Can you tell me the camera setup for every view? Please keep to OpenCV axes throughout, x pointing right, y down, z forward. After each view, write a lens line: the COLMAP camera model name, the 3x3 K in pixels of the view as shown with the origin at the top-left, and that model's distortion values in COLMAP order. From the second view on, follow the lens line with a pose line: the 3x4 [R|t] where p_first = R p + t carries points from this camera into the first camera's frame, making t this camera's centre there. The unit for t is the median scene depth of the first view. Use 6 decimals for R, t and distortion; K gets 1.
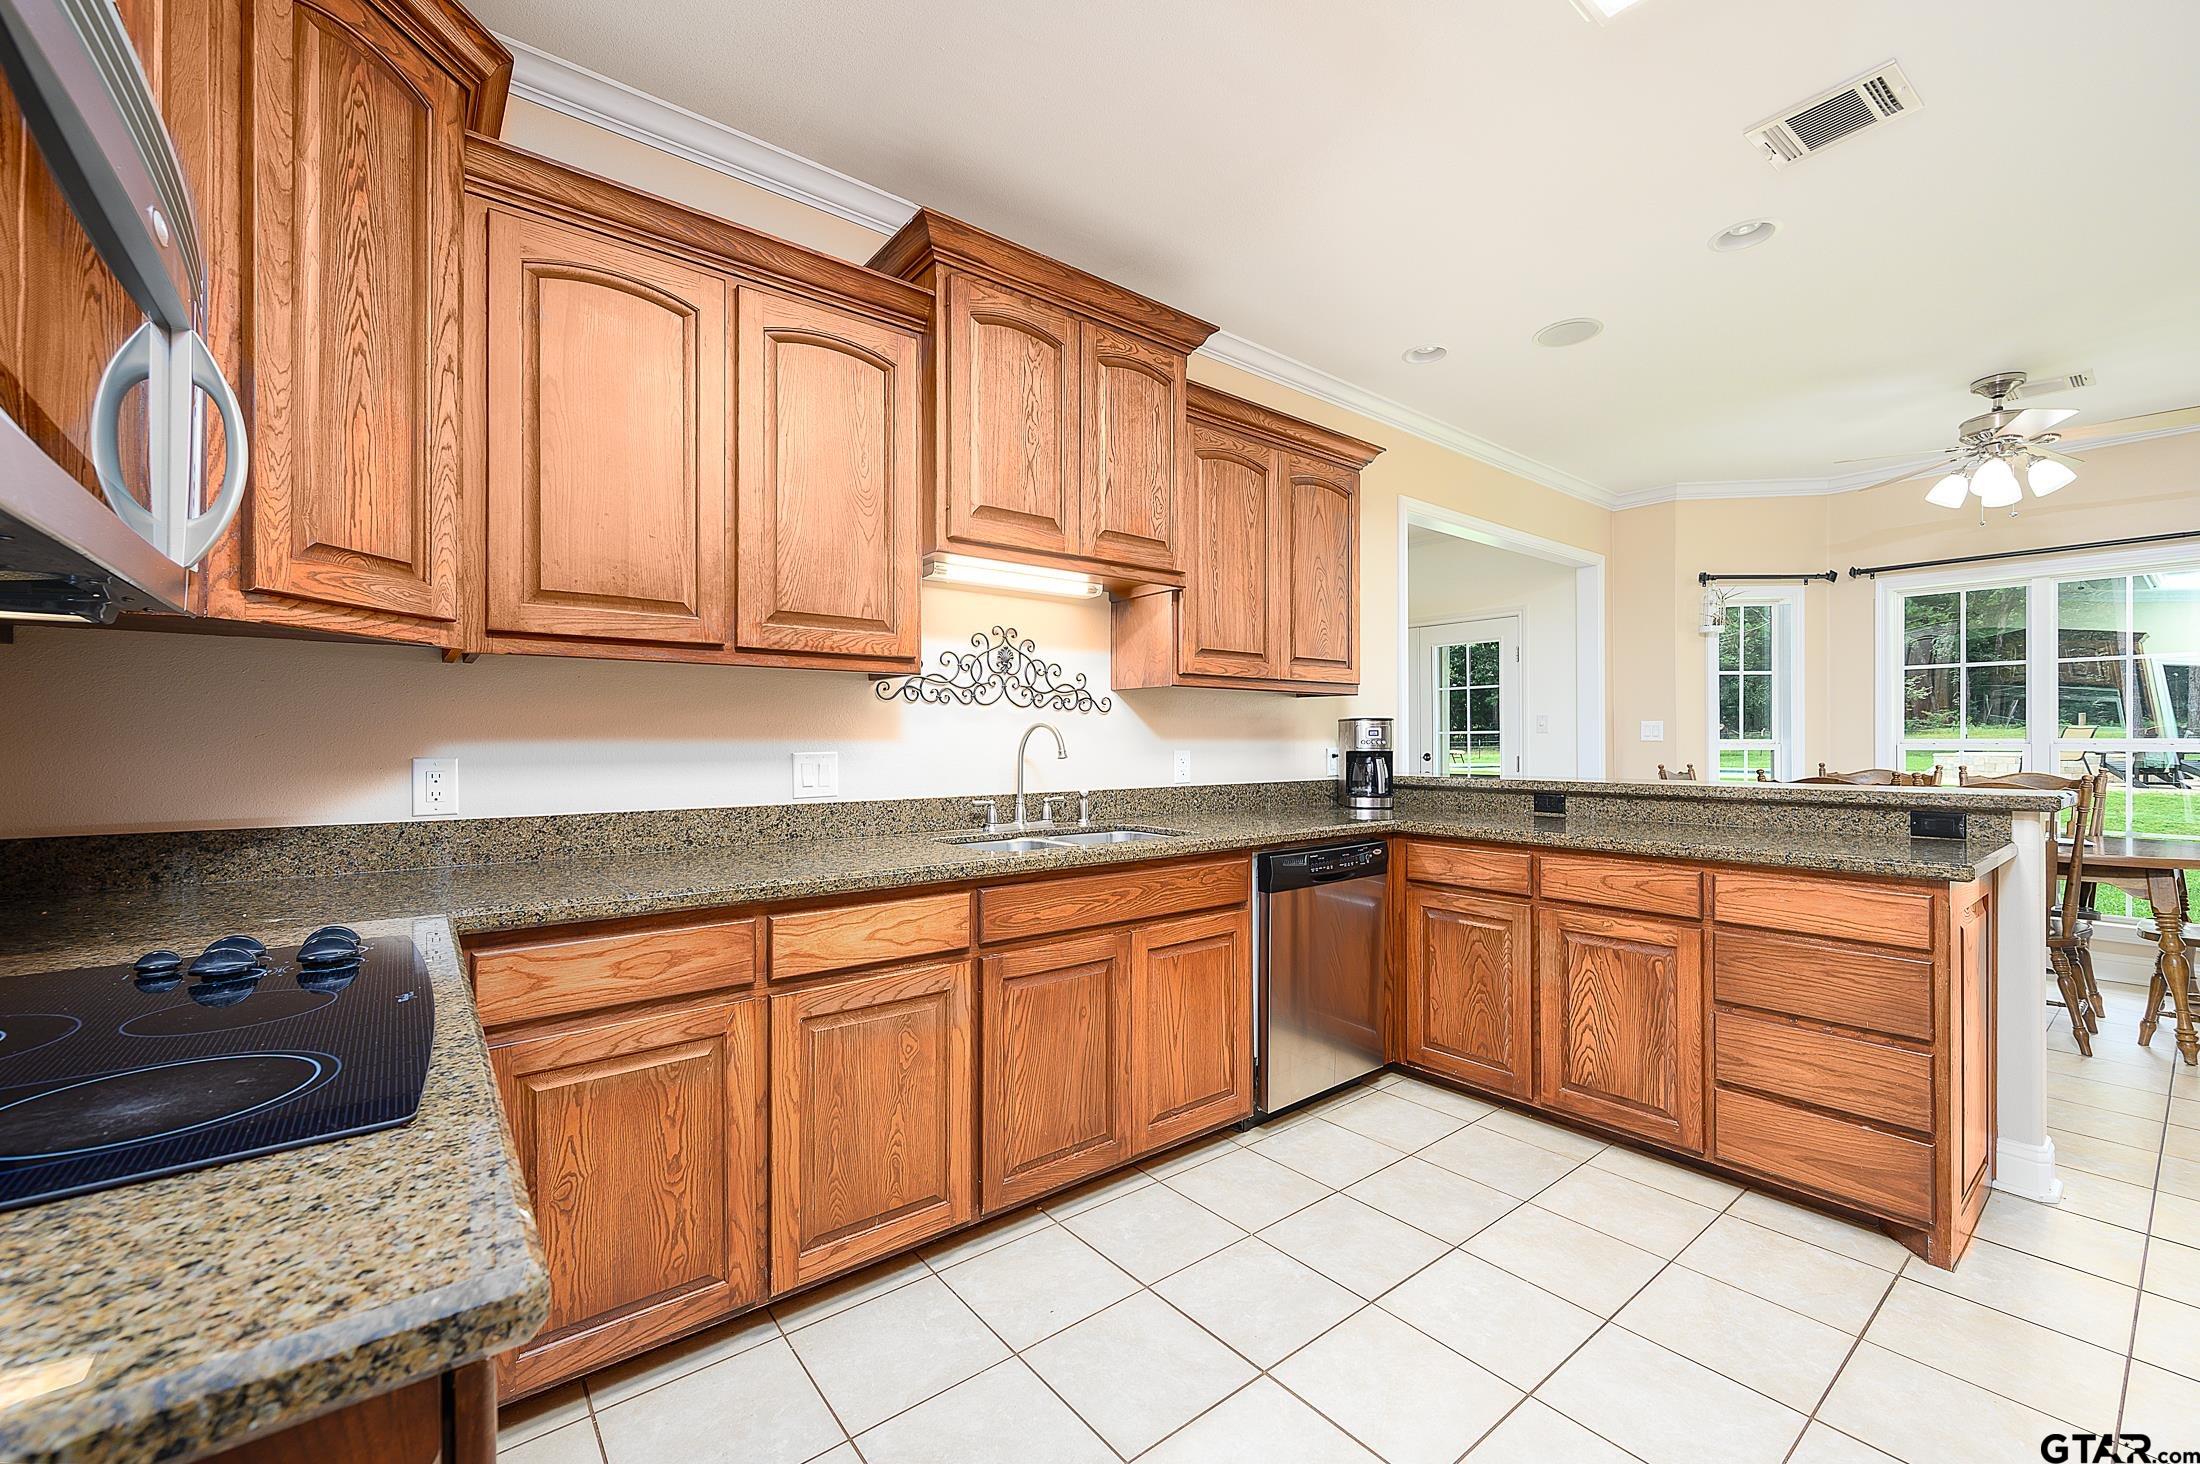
lens RADIAL K [[880.4, 0, 1090.2], [0, 880.4, 737.9], [0, 0, 1]] dist [0.001428, -0.000234]
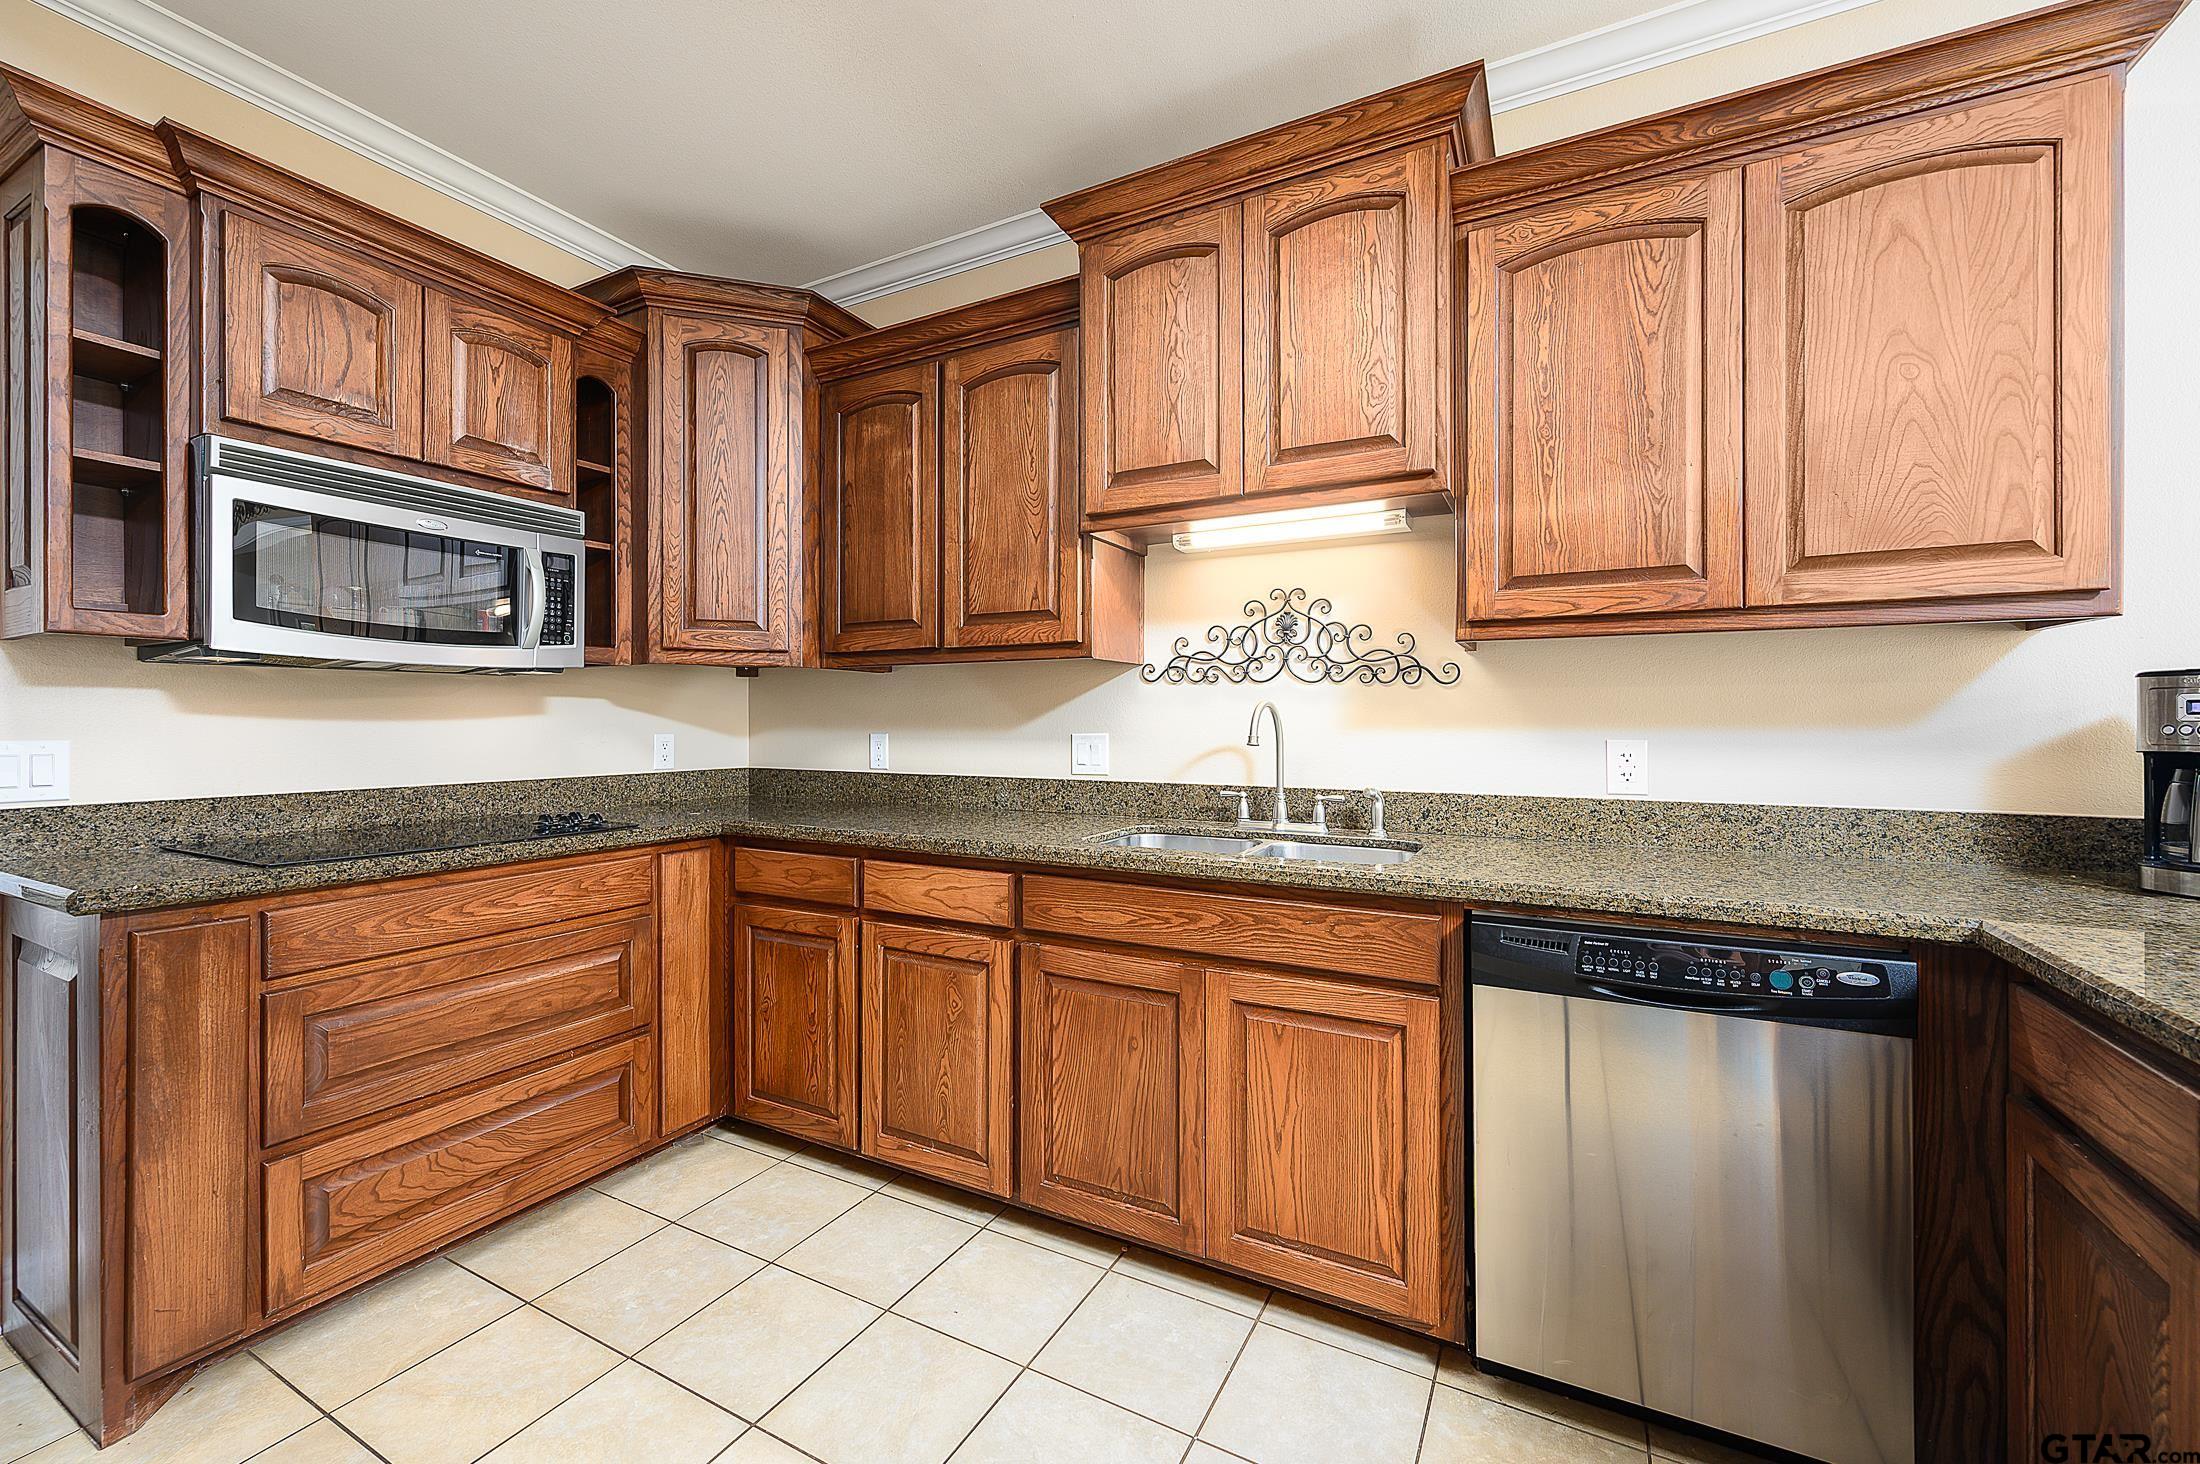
lens RADIAL K [[880.4, 0, 1083.1], [0, 880.4, 719.3], [0, 0, 1]] dist [0.001428, -0.000234]
pose [[0.403338, -0.000613, -0.915051, 0.609234], [0.001139, 0.999999, -0.000168, -0.001189], [0.915051, -0.000974, 0.403338, 0.497141]]
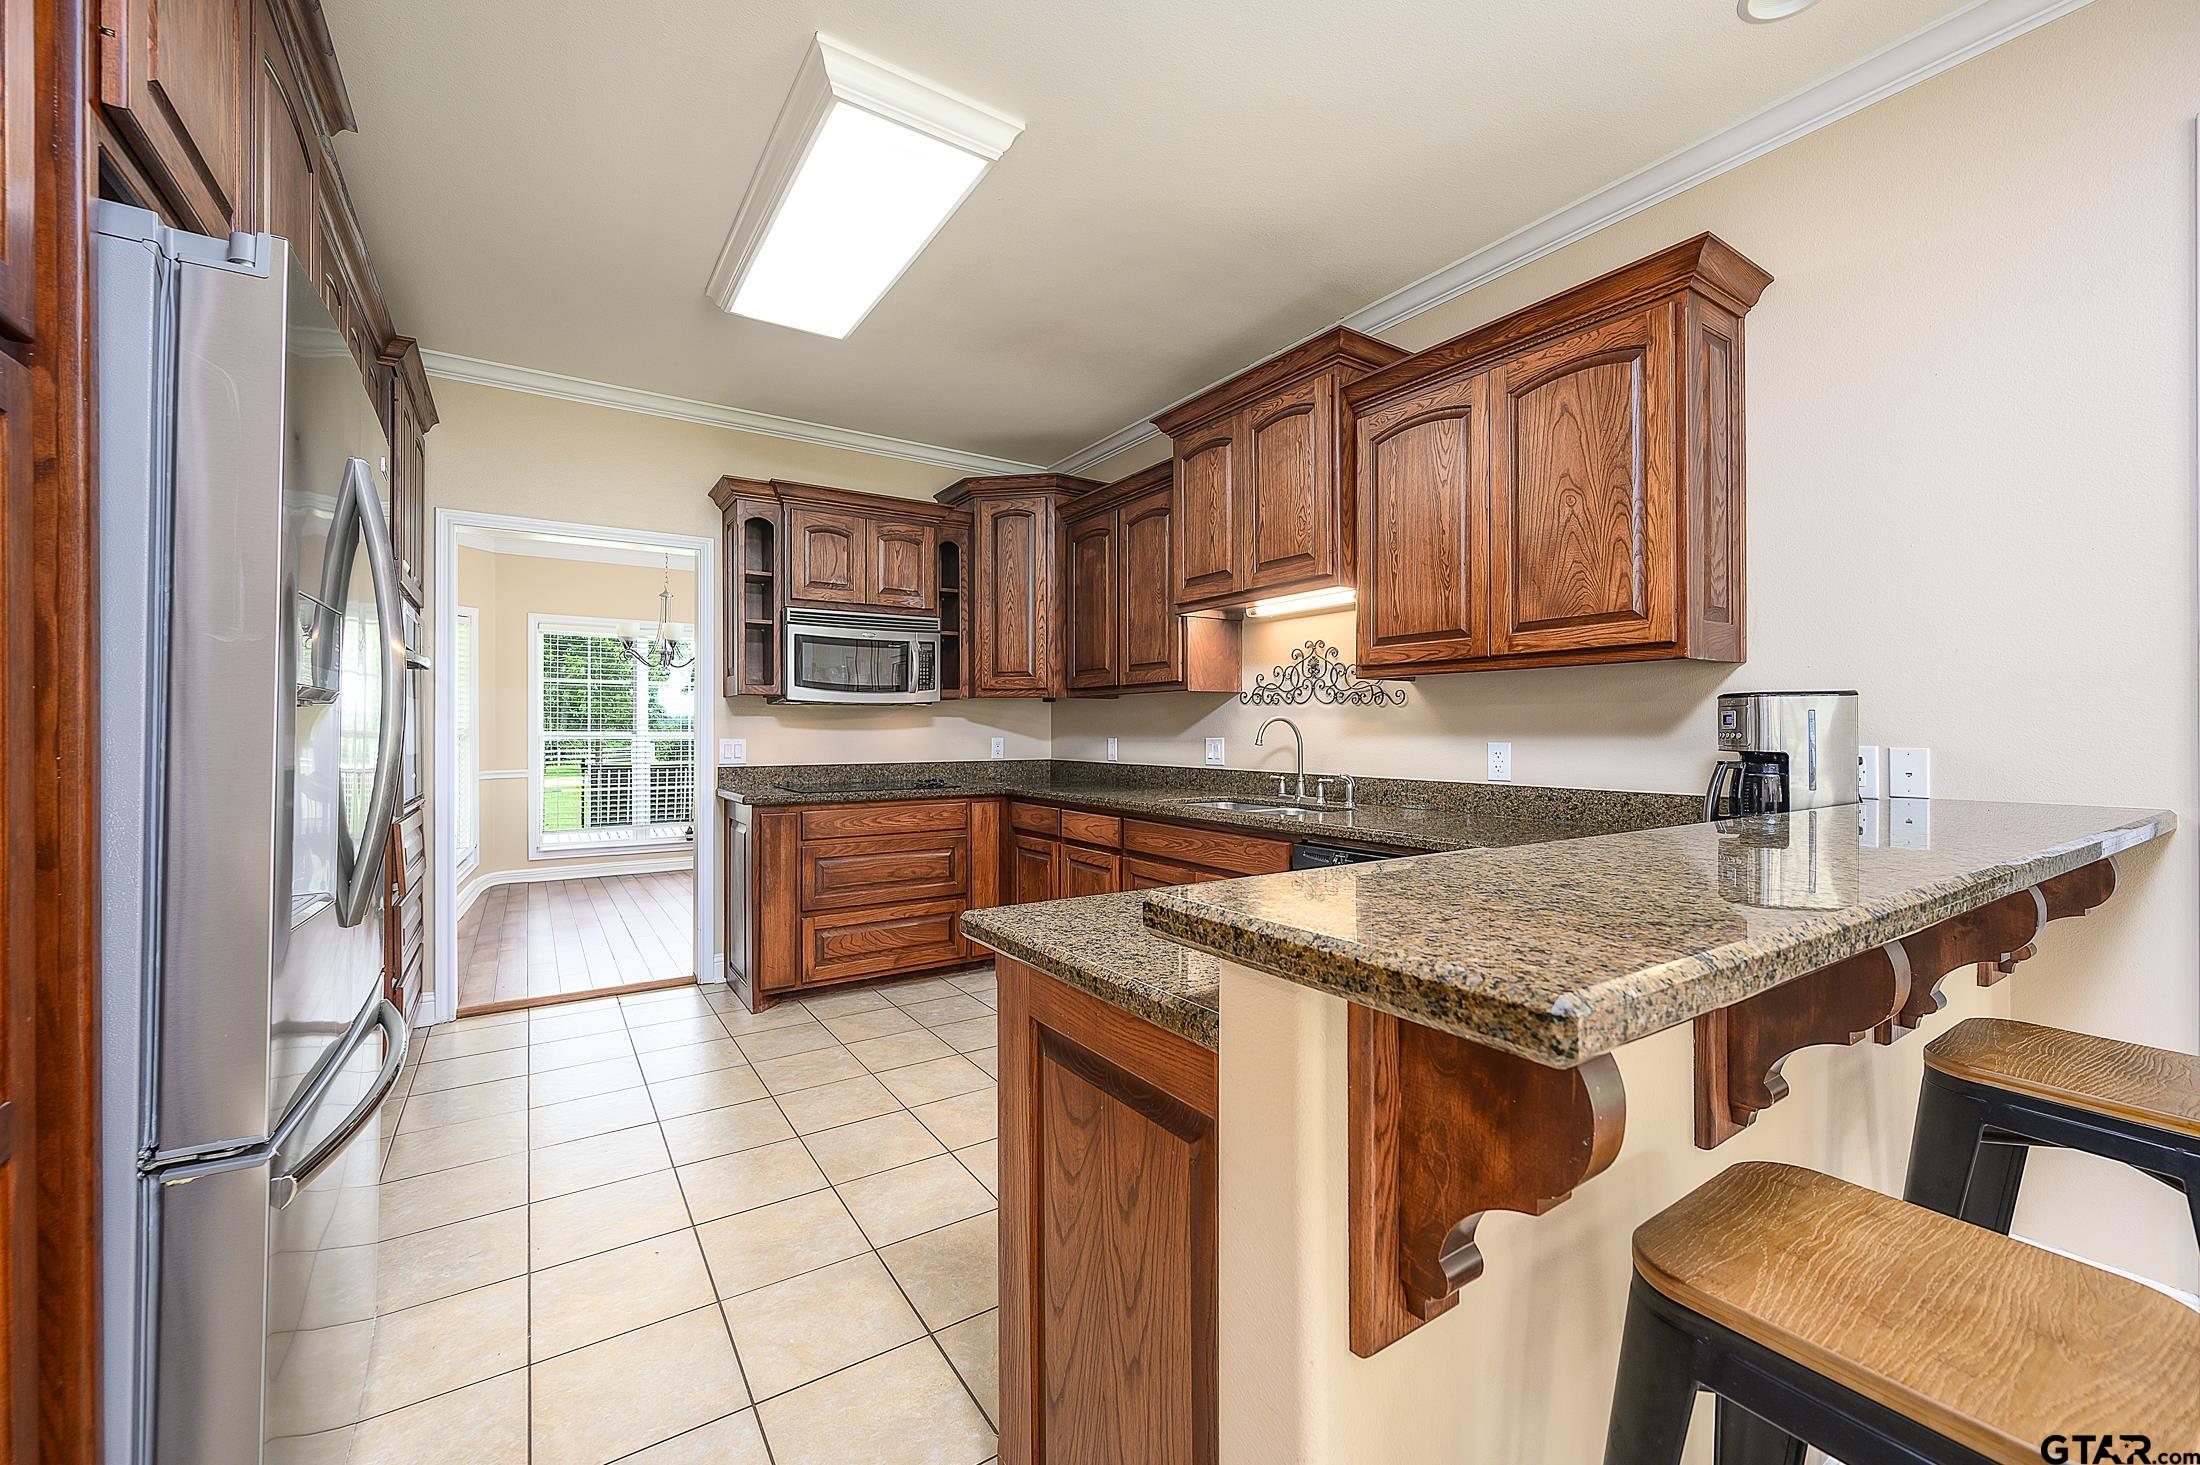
lens RADIAL K [[851.6, 0, 1087.8], [0, 851.6, 730.4], [0, 0, 1]] dist [0.001792, 0.000006]
pose [[-0.079343, 0.001497, -0.996846, 1.164761], [0.002880, 0.999995, 0.001272, -0.001077], [0.996843, -0.002770, -0.079347, 0.797272]]
